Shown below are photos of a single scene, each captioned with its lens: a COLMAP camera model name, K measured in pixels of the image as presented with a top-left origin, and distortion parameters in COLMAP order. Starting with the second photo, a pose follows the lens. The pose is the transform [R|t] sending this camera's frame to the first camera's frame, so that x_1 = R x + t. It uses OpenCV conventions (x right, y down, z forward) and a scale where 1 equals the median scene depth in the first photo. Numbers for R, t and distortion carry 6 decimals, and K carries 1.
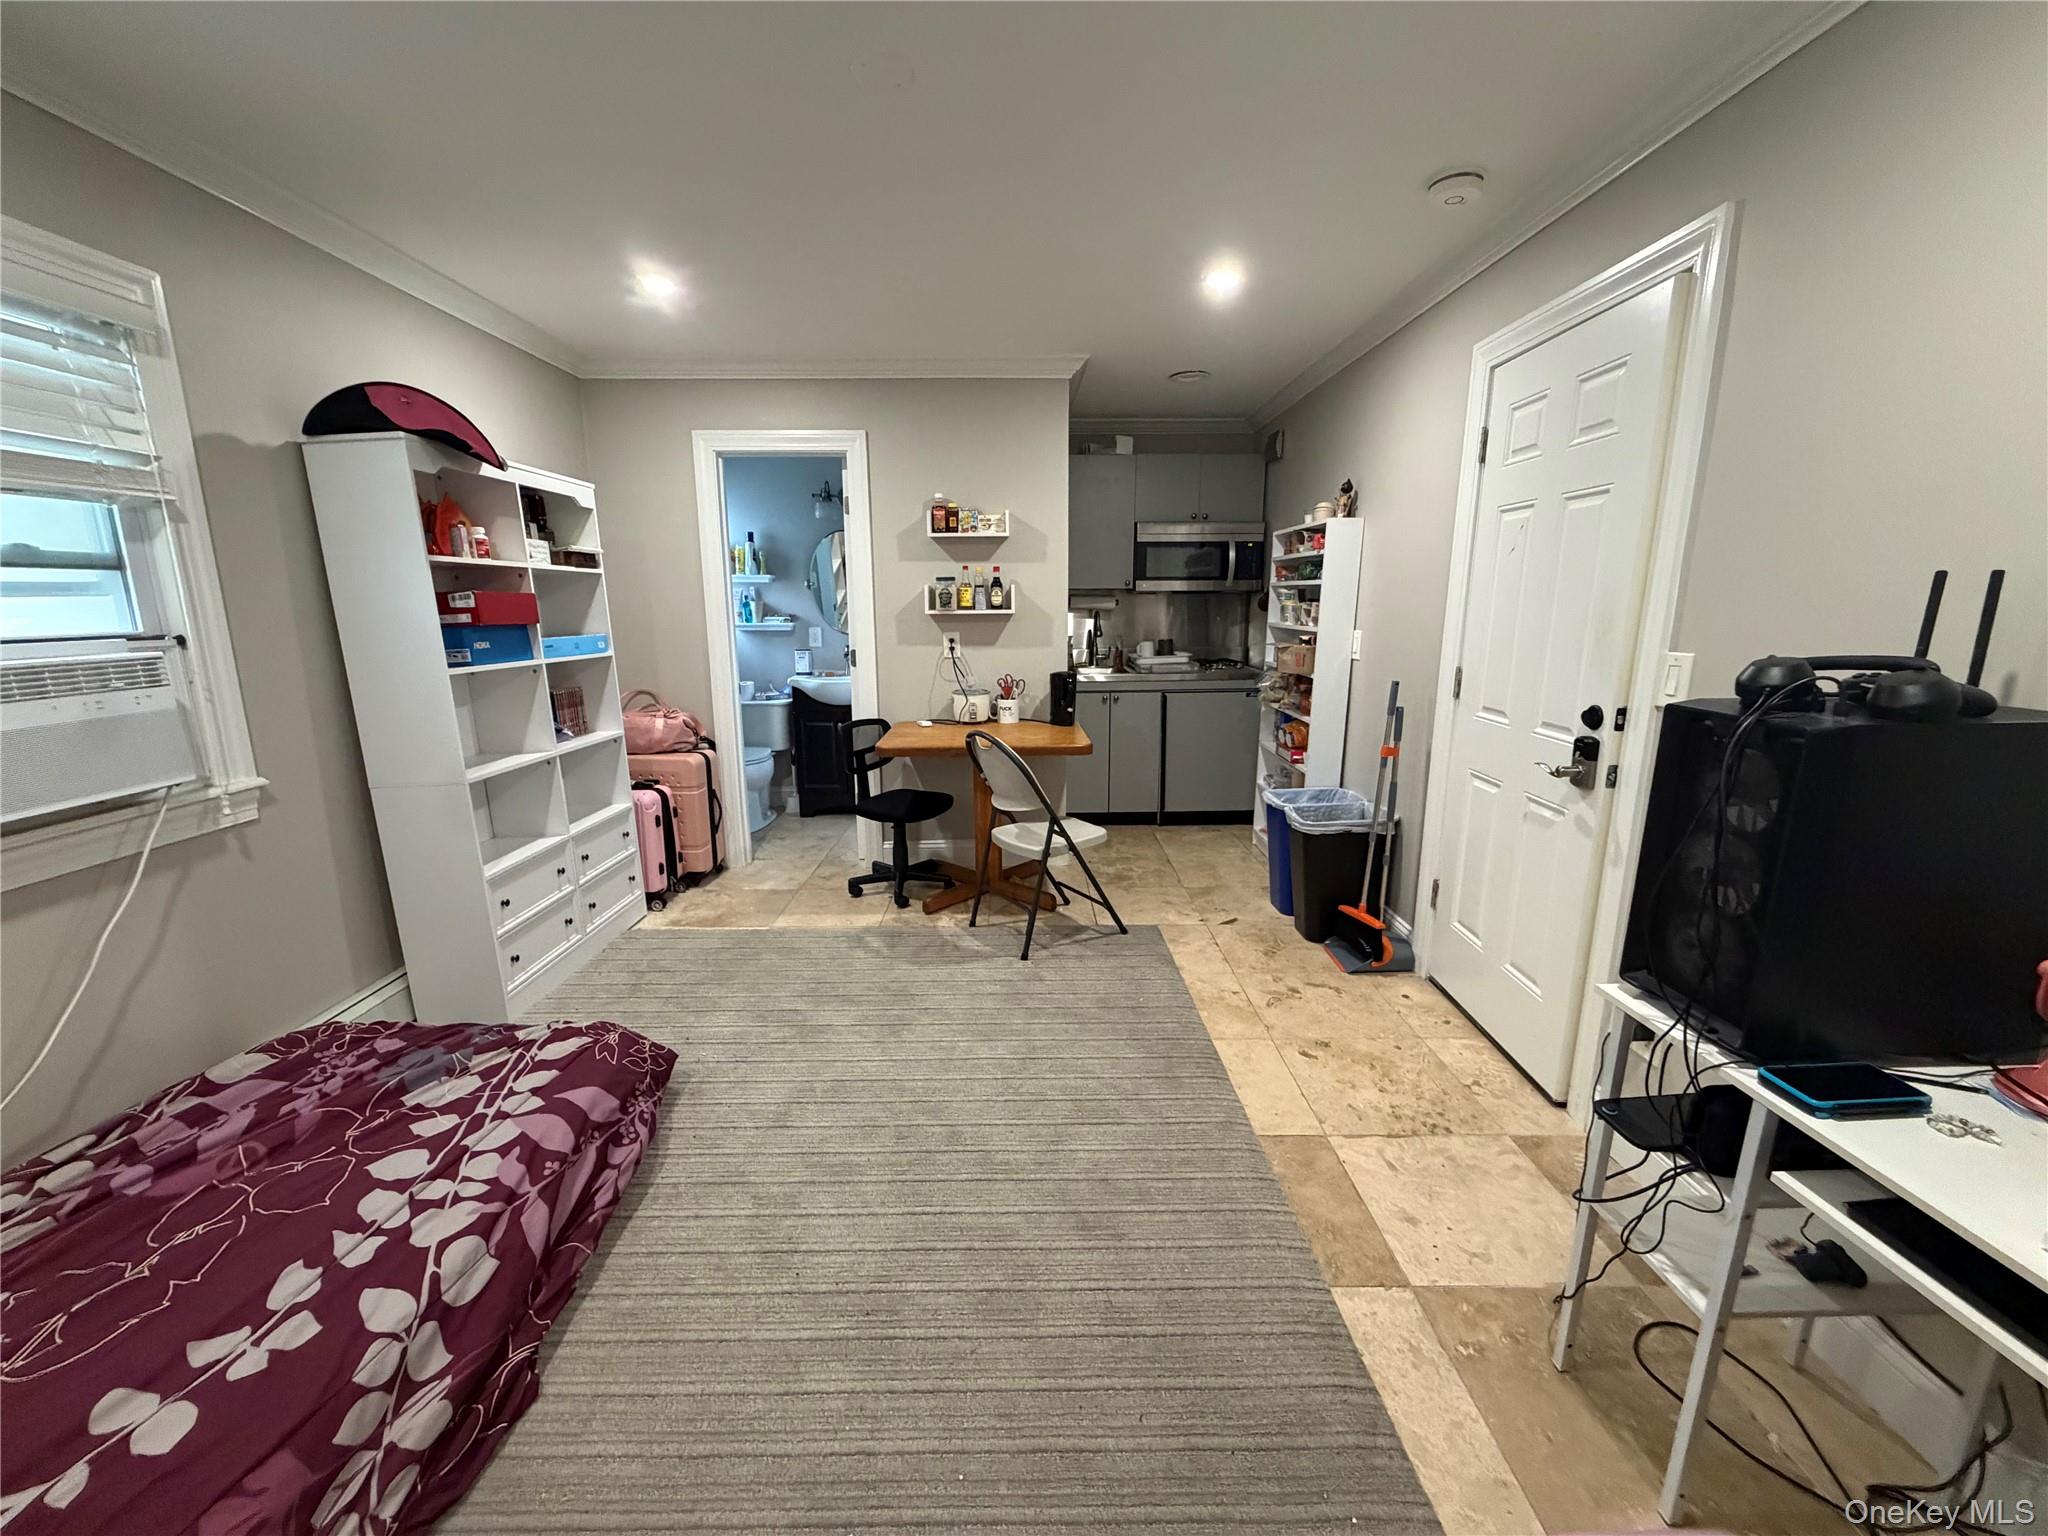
lens RADIAL K [[818.5, 0, 1018.7], [0, 818.5, 779.1], [0, 0, 1]] dist [0.000842, -0.000612]
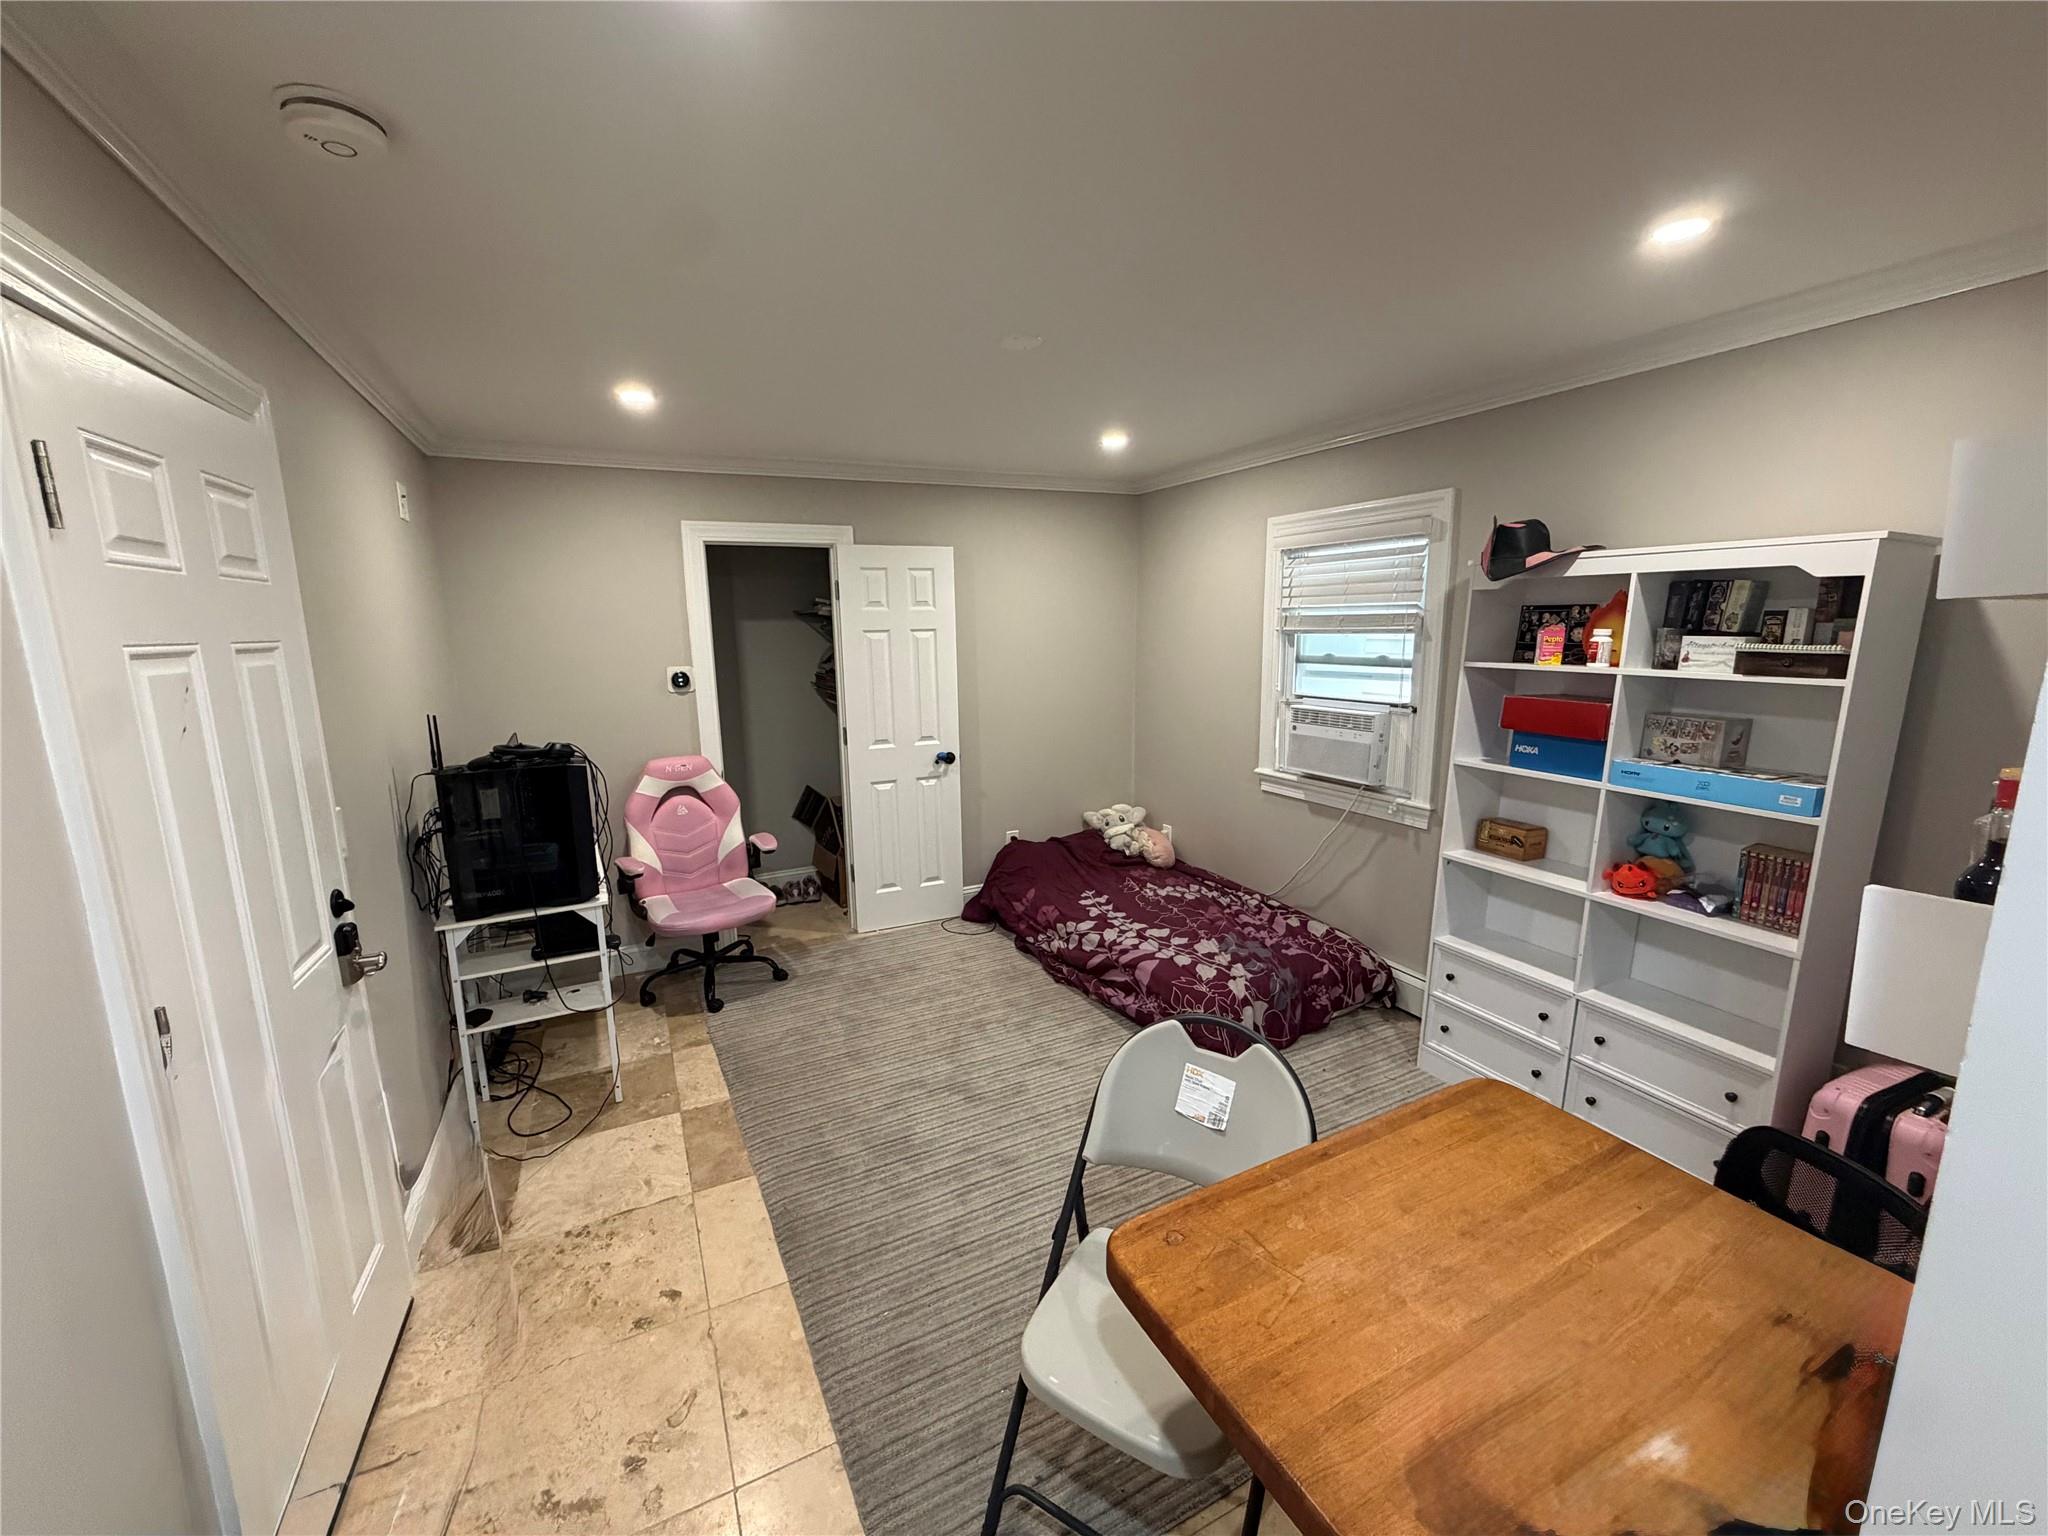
lens RADIAL K [[818.5, 0, 1014.6], [0, 818.5, 772.6], [0, 0, 1]] dist [0.000842, -0.000612]
pose [[-0.897328, 0.097754, -0.430403, 0.291100], [-0.074860, 0.927327, 0.366688, -0.402372], [0.434969, 0.361259, -0.824799, 1.378757]]
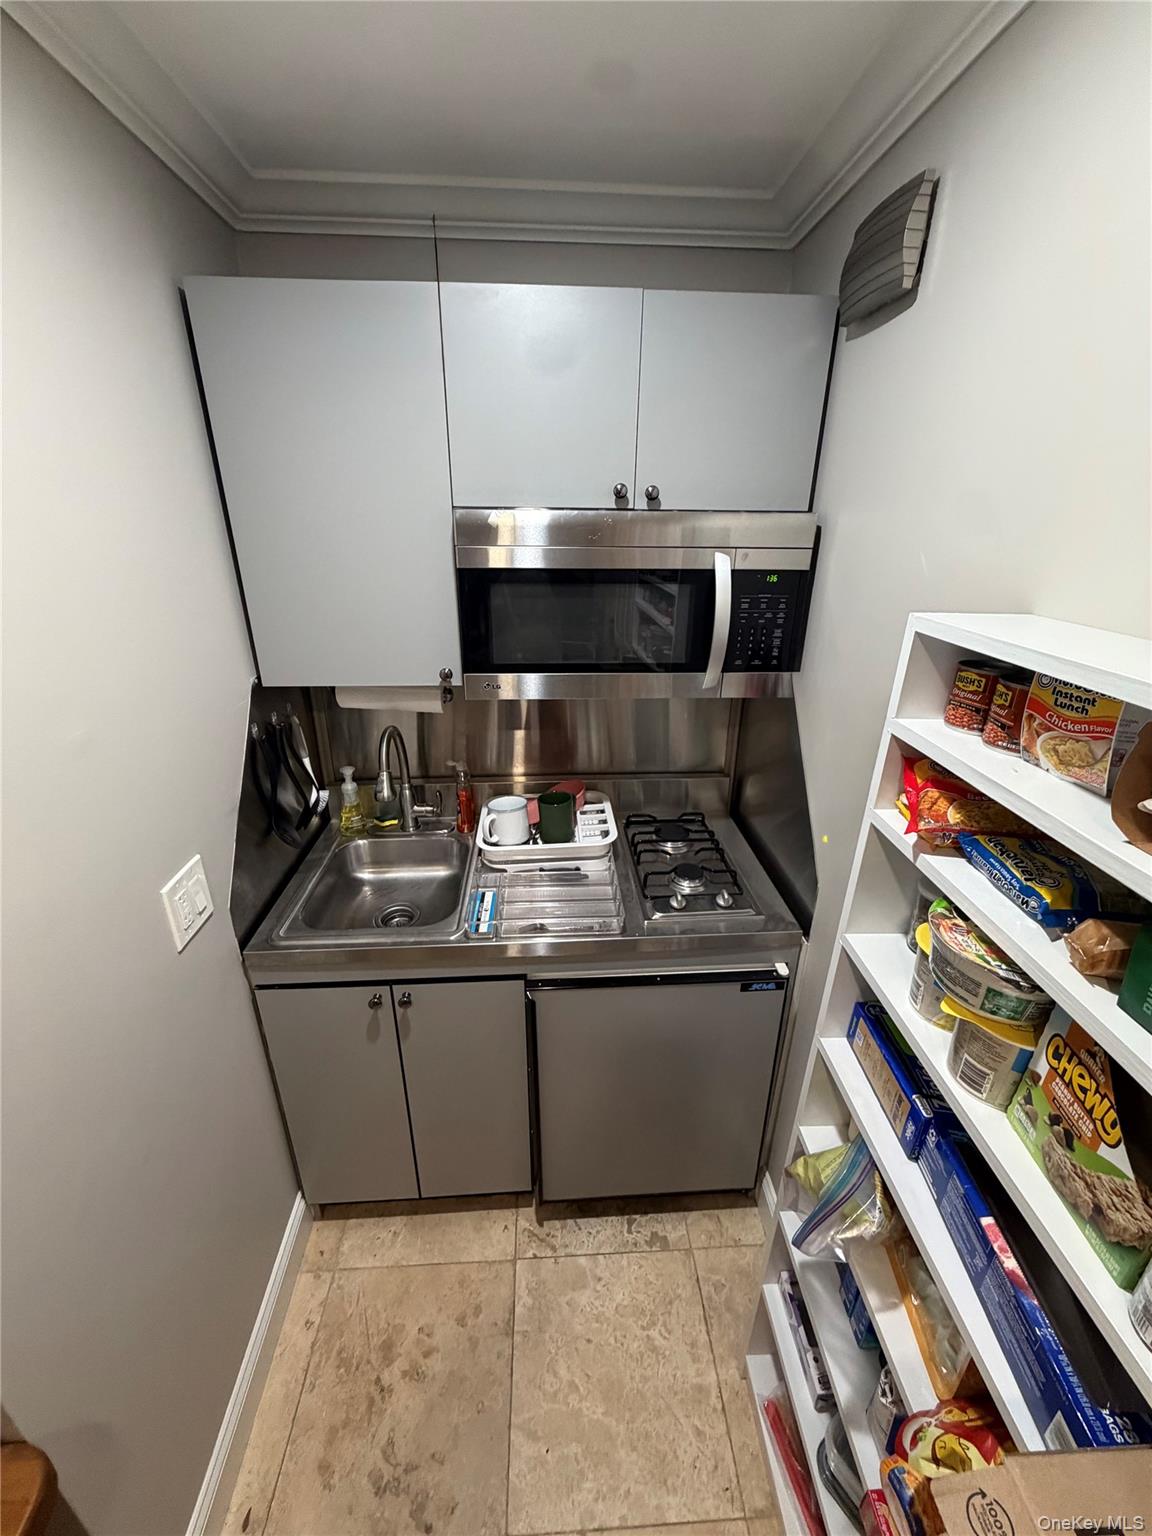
lens RADIAL K [[613.8, 0, 571.1], [0, 613.8, 766.1], [0, 0, 1]] dist [0.000842, -0.000612]
pose [[0.998948, -0.005881, 0.045486, 0.294934], [-0.002634, 0.982751, 0.184917, -0.416375], [-0.045789, -0.184843, 0.981701, 1.177568]]
